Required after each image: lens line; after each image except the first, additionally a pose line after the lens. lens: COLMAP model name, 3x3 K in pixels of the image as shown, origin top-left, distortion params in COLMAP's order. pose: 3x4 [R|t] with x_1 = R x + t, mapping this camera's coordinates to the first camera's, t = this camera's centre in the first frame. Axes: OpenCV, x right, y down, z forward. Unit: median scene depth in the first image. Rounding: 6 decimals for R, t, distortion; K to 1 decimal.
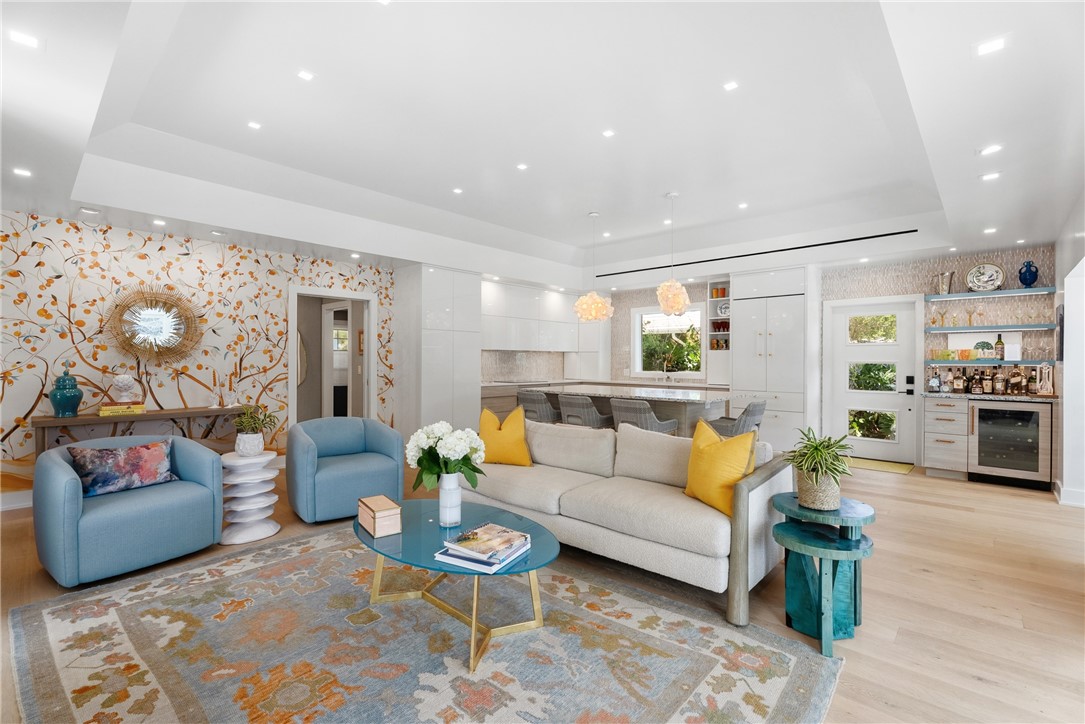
lens RADIAL K [[491.0, 0, 528.0], [0, 491.0, 358.2], [0, 0, 1]] dist [-0.002442, 0.000913]
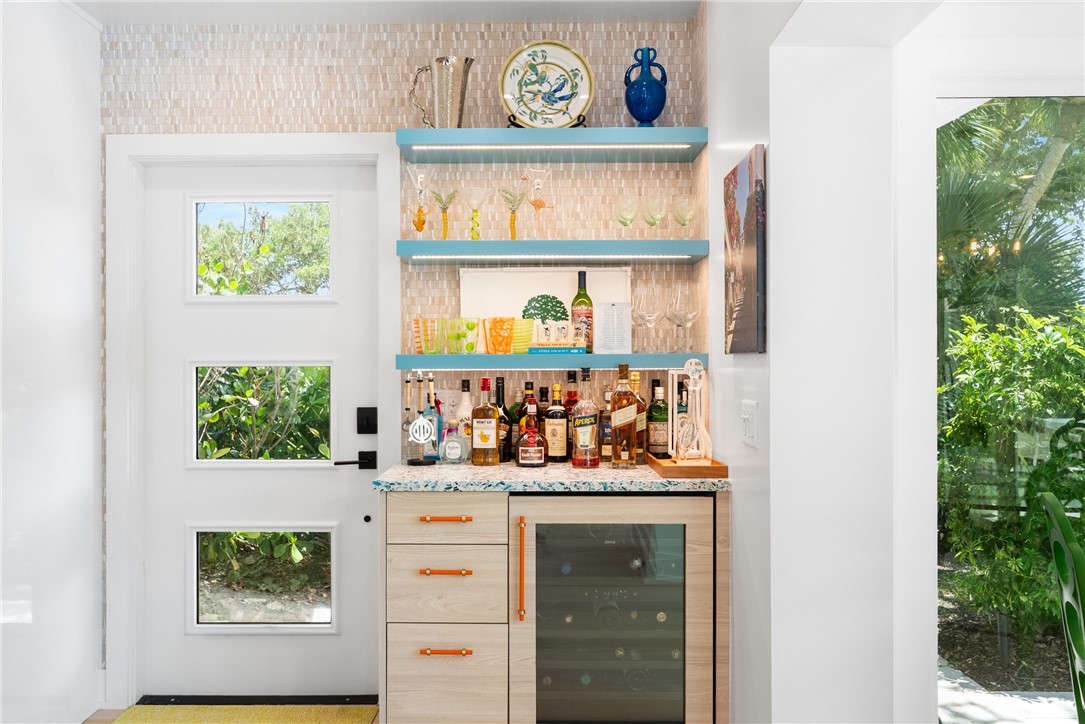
lens RADIAL K [[491.0, 0, 537.5], [0, 491.0, 361.8], [0, 0, 1]] dist [-0.002442, 0.000913]
pose [[0.726194, -0.007831, 0.687445, 0.713320], [0.005462, 0.999969, 0.005621, 0.007721], [-0.687468, -0.000327, 0.726215, 0.779909]]
